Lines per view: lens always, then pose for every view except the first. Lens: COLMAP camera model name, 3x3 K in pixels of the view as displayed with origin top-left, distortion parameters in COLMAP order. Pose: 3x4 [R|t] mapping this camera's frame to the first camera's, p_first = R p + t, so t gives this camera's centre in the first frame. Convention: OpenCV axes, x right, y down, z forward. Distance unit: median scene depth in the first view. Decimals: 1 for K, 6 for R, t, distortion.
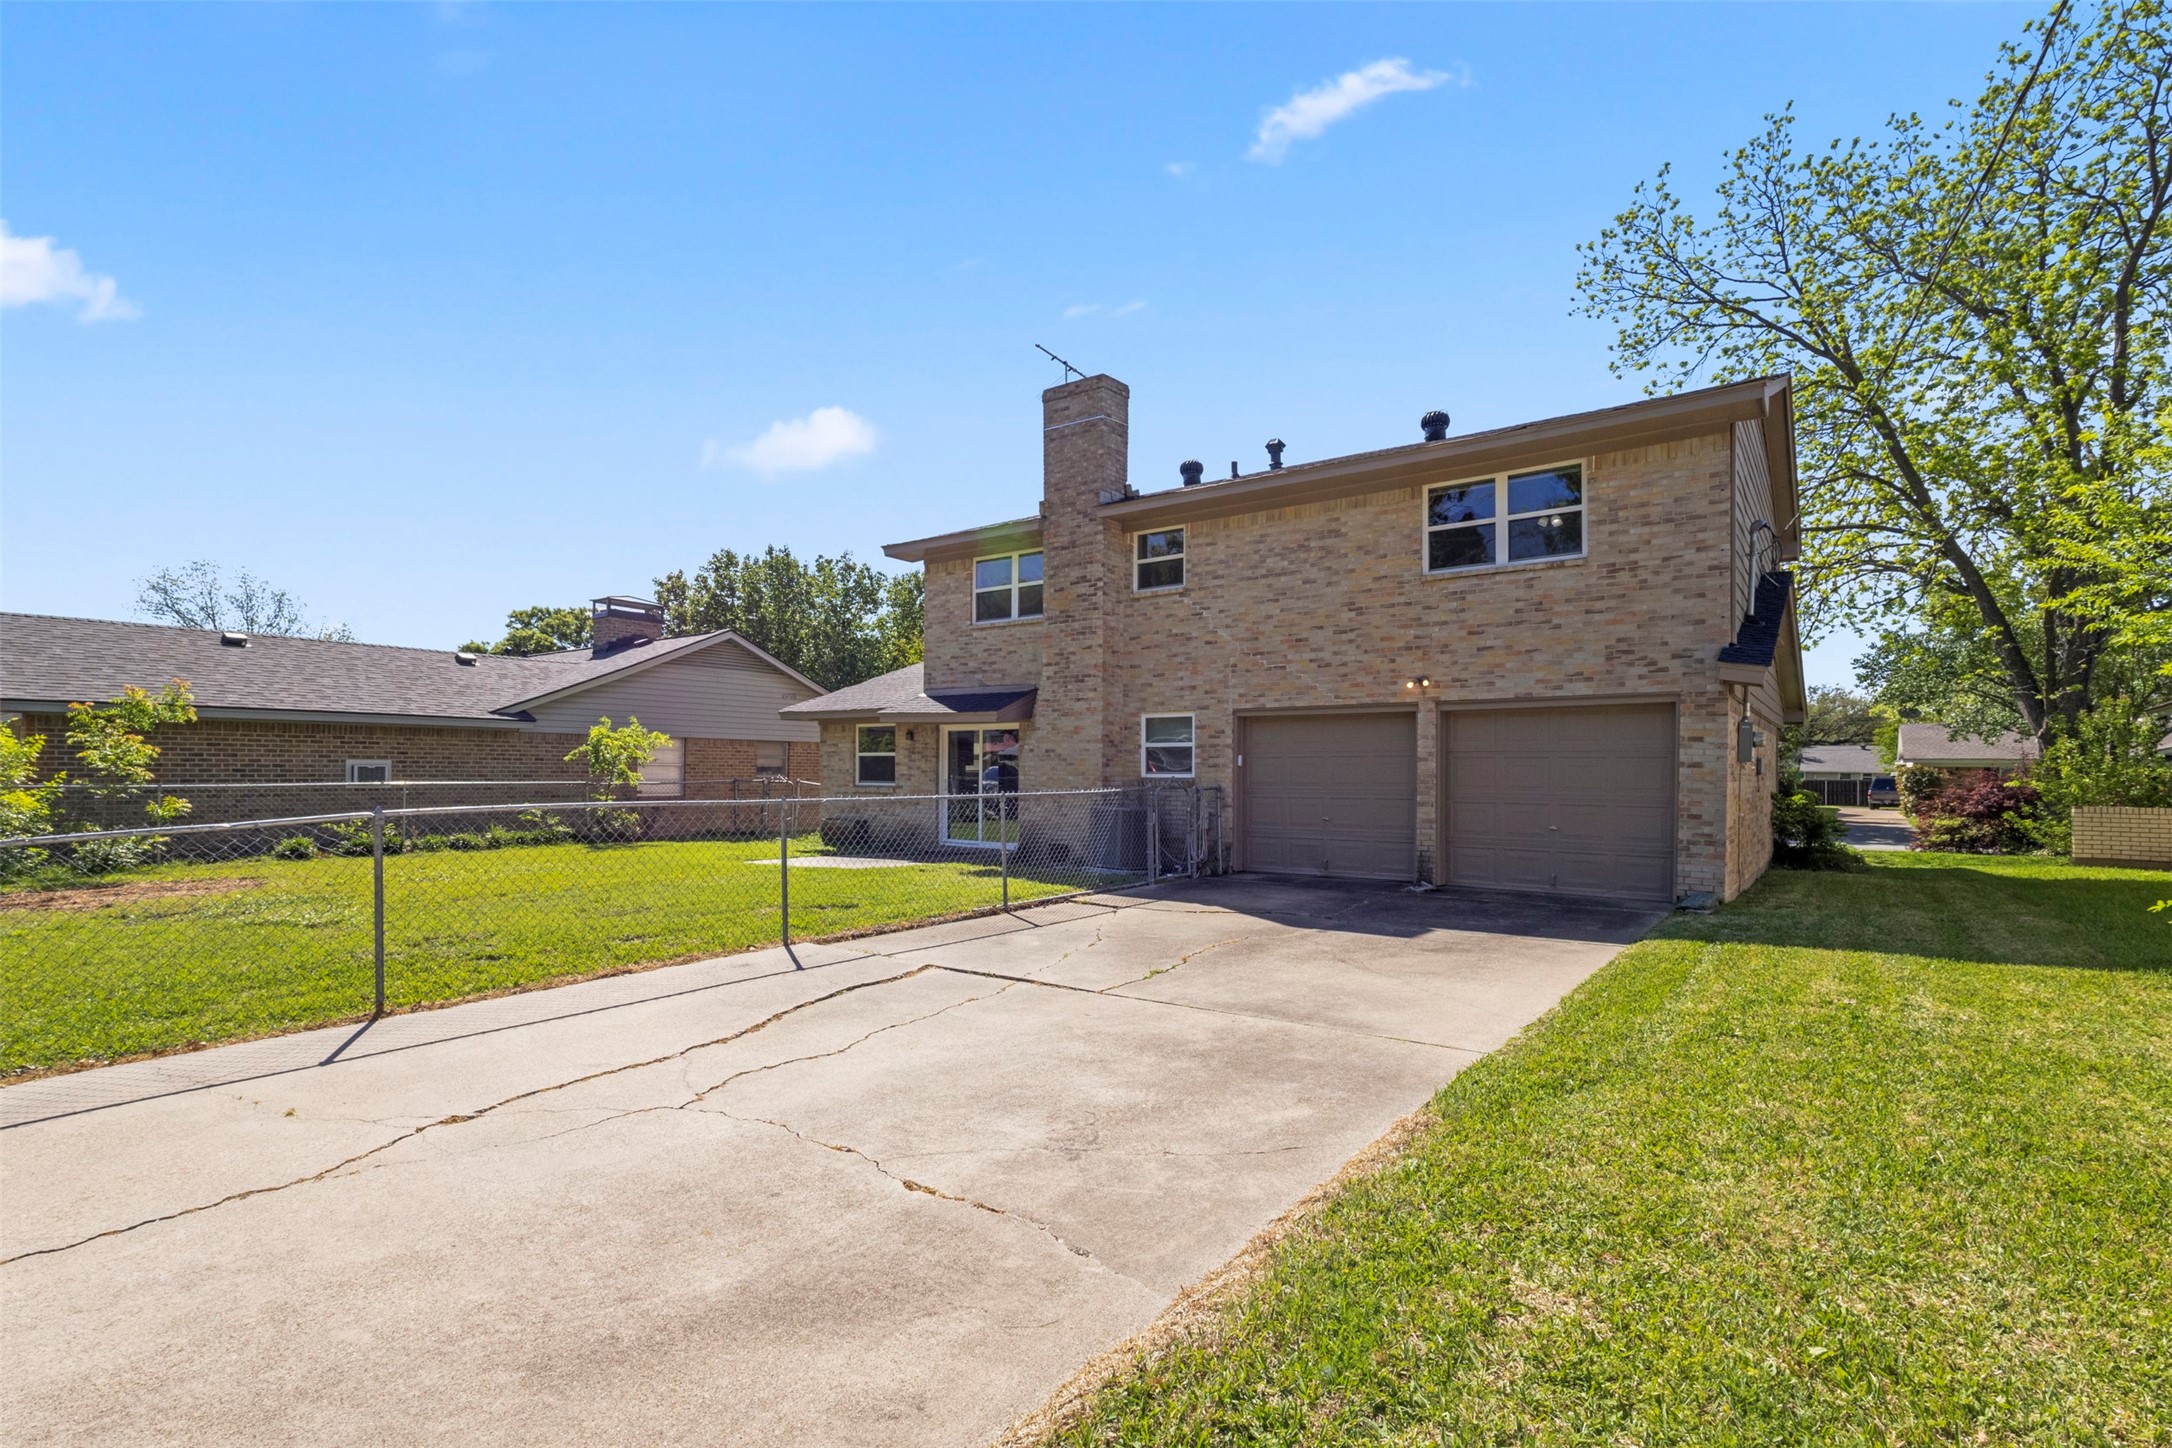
lens RADIAL K [[1013.4, 0, 999.5], [0, 1013.4, 767.1], [0, 0, 1]] dist [-0.004657, 0.000340]
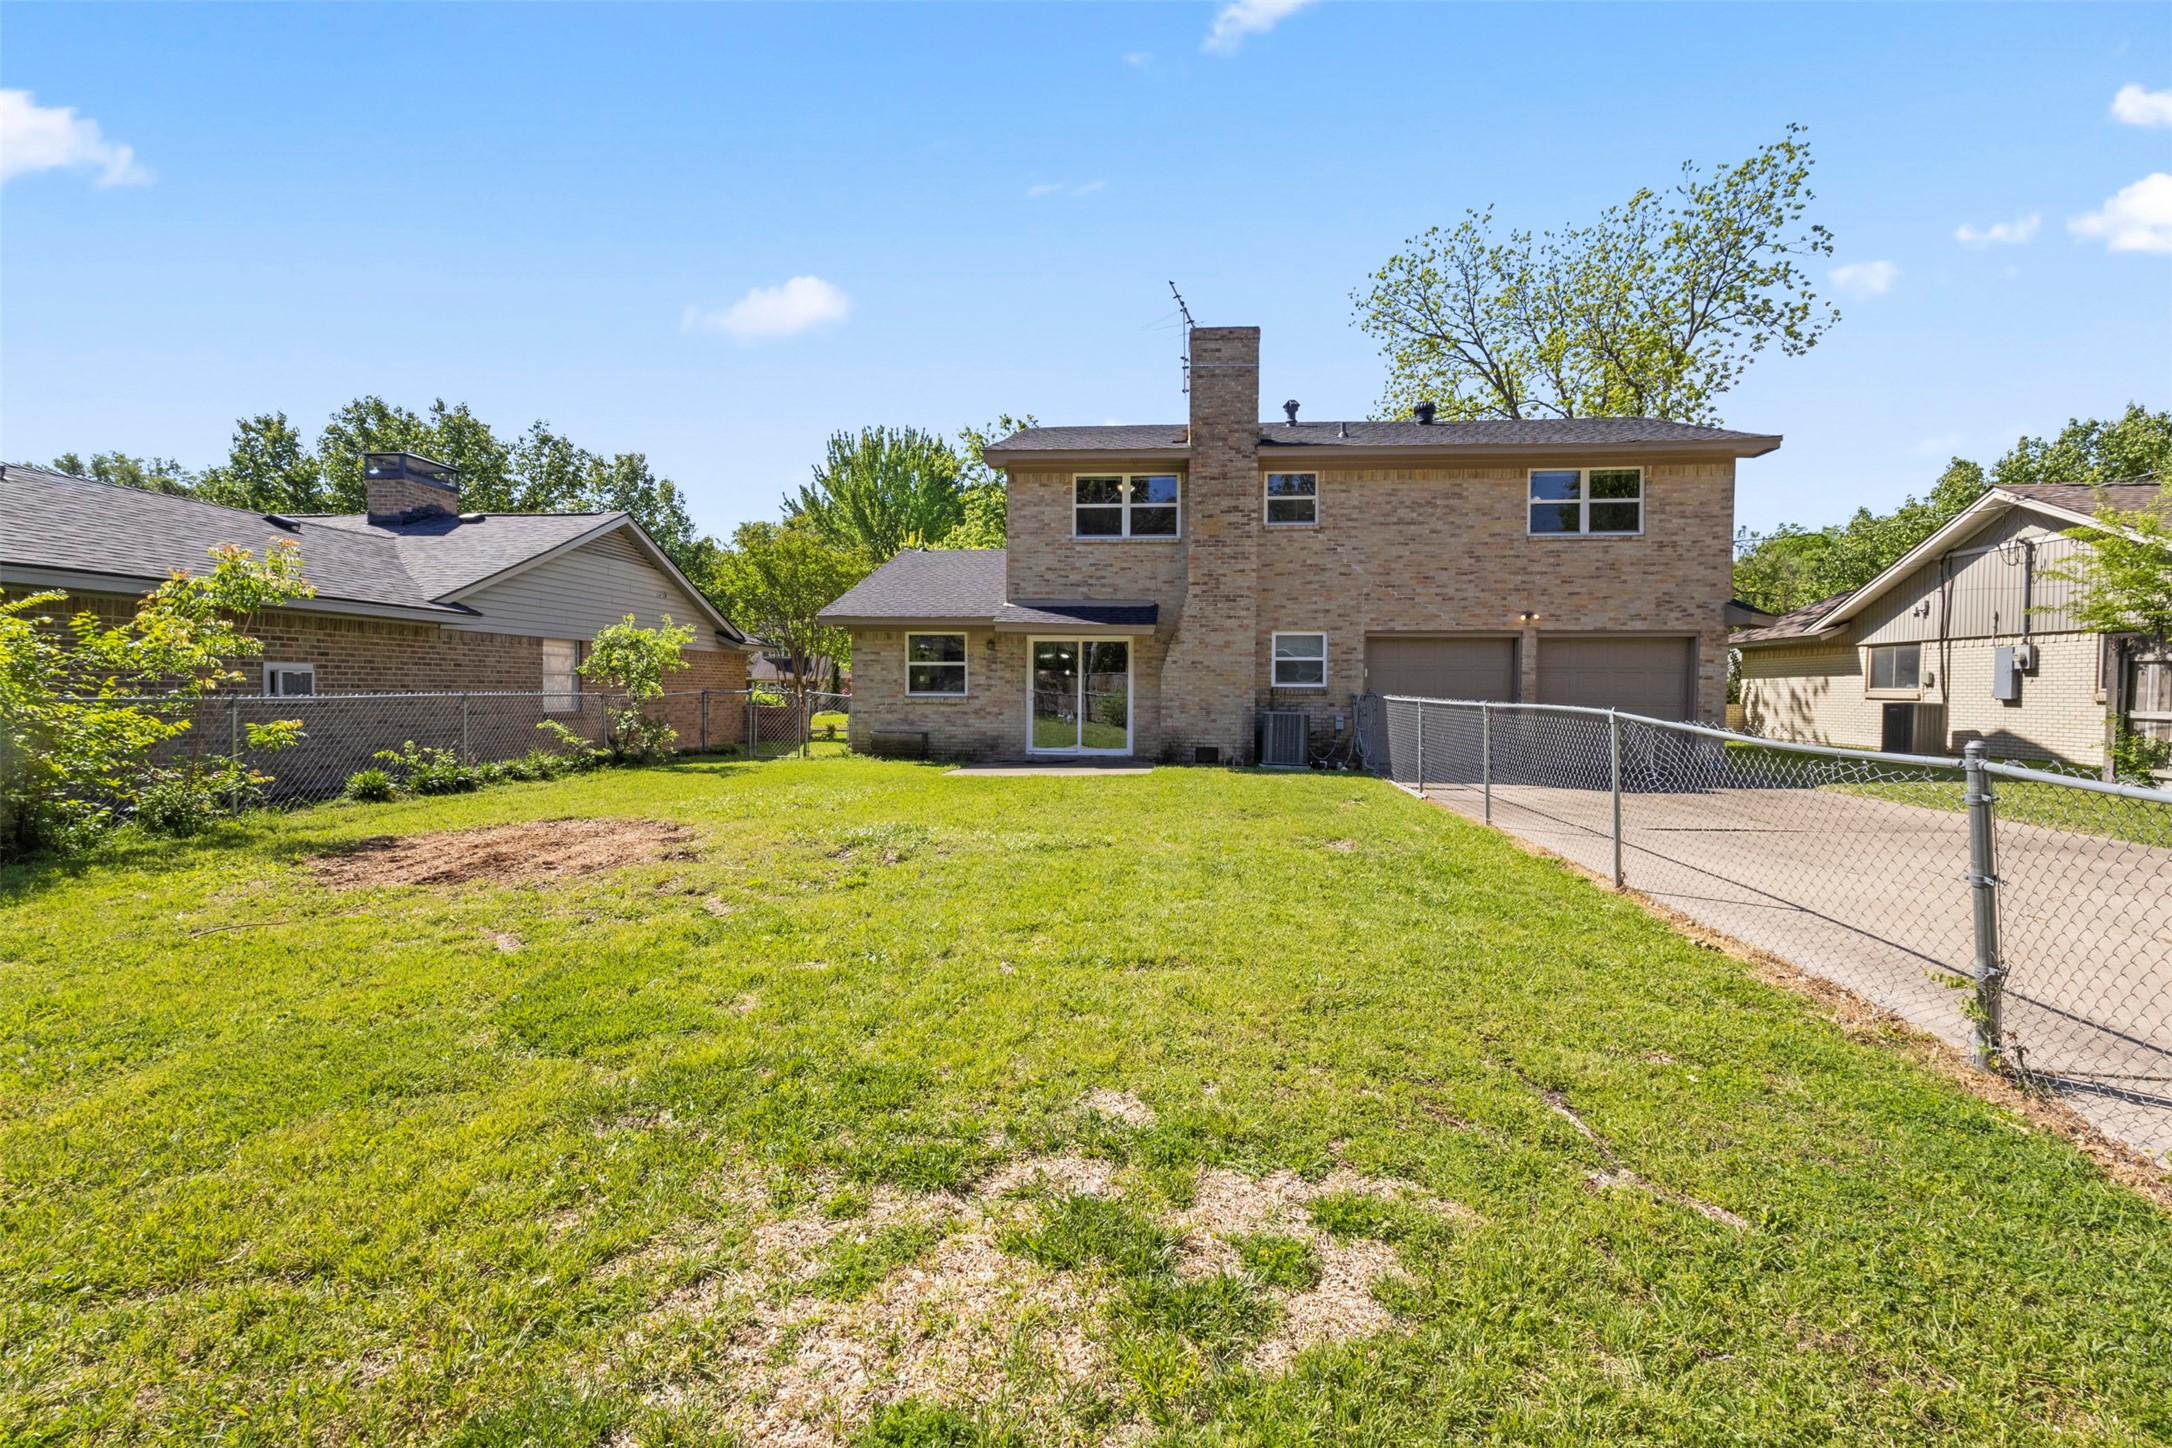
lens RADIAL K [[1013.4, 0, 1075.1], [0, 1013.4, 719.7], [0, 0, 1]] dist [-0.004657, 0.000340]
pose [[0.846524, -0.016563, 0.532093, -0.688796], [-0.003728, 0.999307, 0.037038, 0.005880], [-0.532338, -0.033337, 0.845875, 0.147994]]
